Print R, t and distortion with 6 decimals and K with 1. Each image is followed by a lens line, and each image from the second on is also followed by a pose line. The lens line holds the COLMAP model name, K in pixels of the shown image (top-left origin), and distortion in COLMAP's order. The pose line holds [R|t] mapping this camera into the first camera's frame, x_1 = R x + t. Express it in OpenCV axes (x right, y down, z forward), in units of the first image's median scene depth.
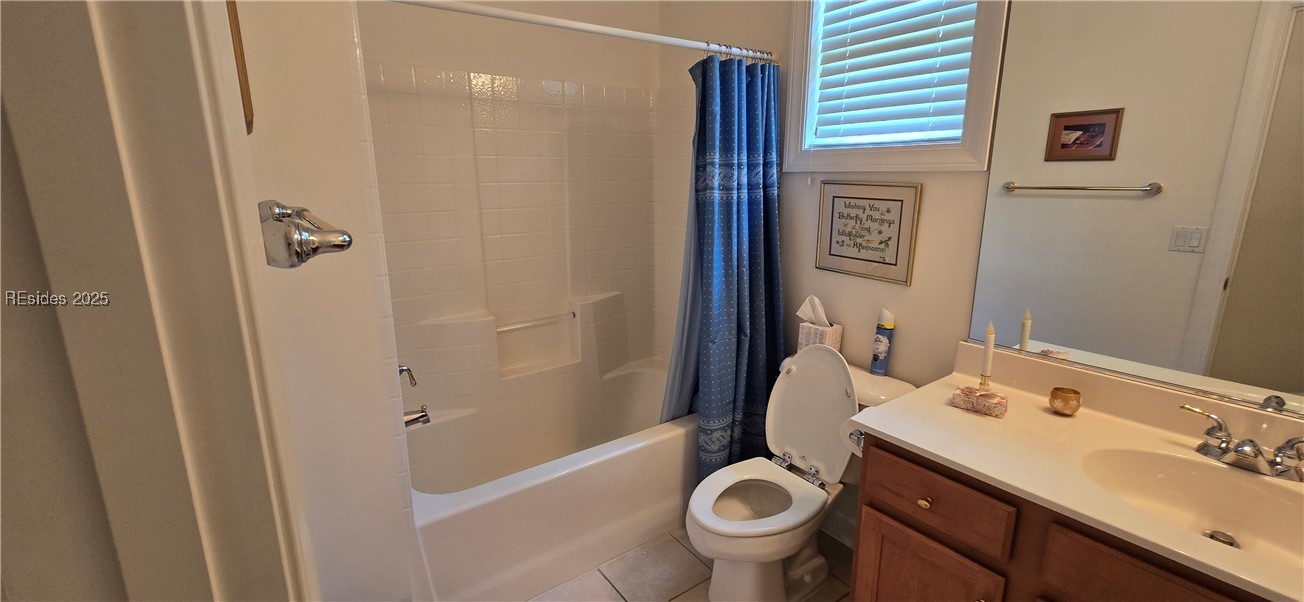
lens RADIAL K [[540.7, 0, 652.0], [0, 540.7, 301.0], [0, 0, 1]] dist [0.000256, 0.000027]
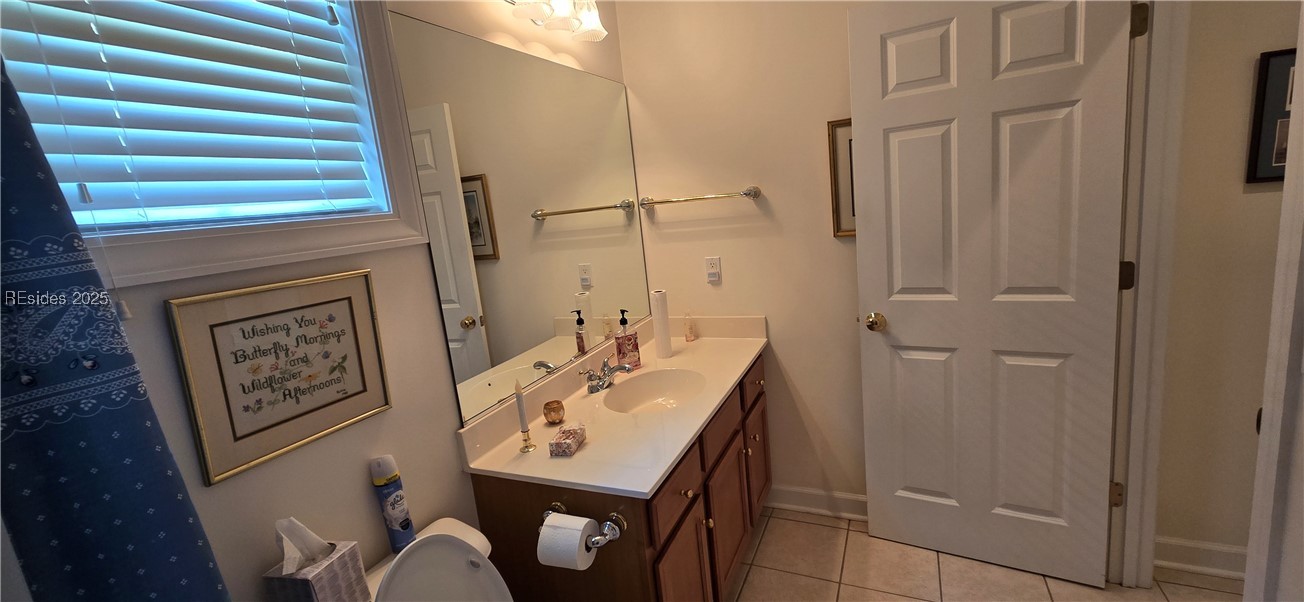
lens RADIAL K [[540.7, 0, 652.0], [0, 540.7, 301.0], [0, 0, 1]] dist [0.000256, 0.000027]
pose [[-0.494647, -0.106459, 0.862549, -0.286693], [0.299763, 0.910667, 0.284303, -0.245147], [-0.815762, 0.399190, -0.418546, 0.919141]]
